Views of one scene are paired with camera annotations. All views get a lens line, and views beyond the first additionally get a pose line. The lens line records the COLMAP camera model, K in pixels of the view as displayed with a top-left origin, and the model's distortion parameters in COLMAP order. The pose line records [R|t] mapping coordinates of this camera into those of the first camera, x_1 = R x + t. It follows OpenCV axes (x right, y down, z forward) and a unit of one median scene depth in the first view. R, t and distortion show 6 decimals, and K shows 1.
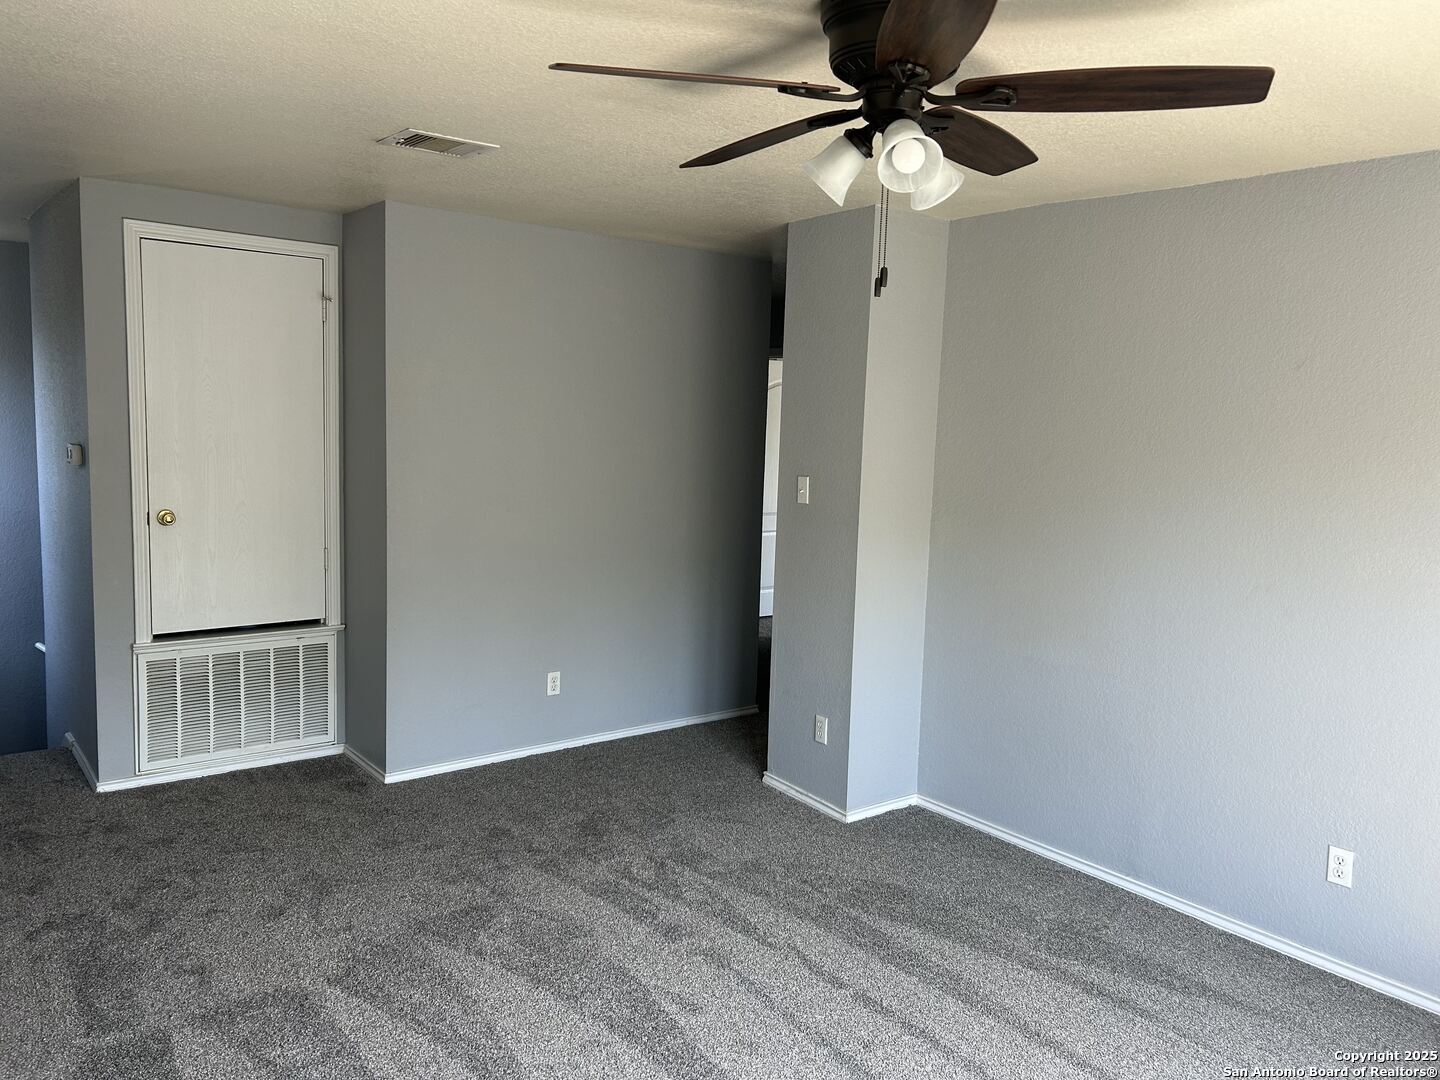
lens RADIAL K [[1094.1, 0, 716.7], [0, 1094.1, 530.5], [0, 0, 1]] dist [0.081134, -0.085002]
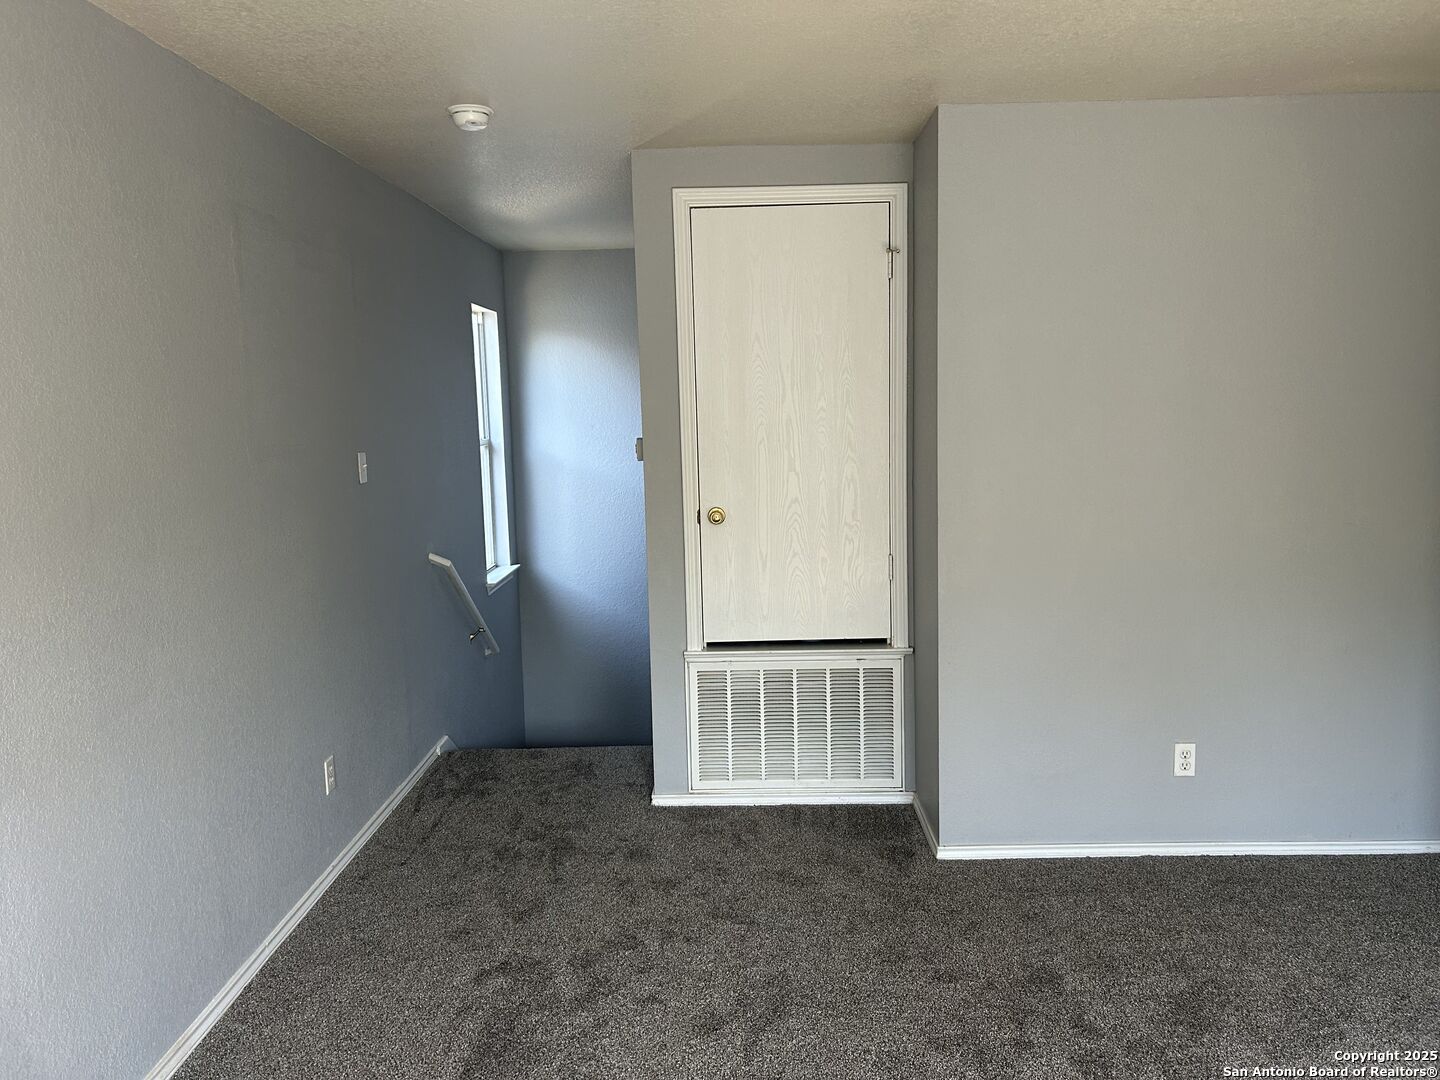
lens RADIAL K [[1094.1, 0, 716.7], [0, 1094.1, 530.5], [0, 0, 1]] dist [0.081134, -0.085002]
pose [[0.777921, 0.022079, -0.627974, 0.064487], [-0.019051, 0.999752, 0.011551, -0.009239], [0.628073, 0.002978, 0.778148, 0.290986]]
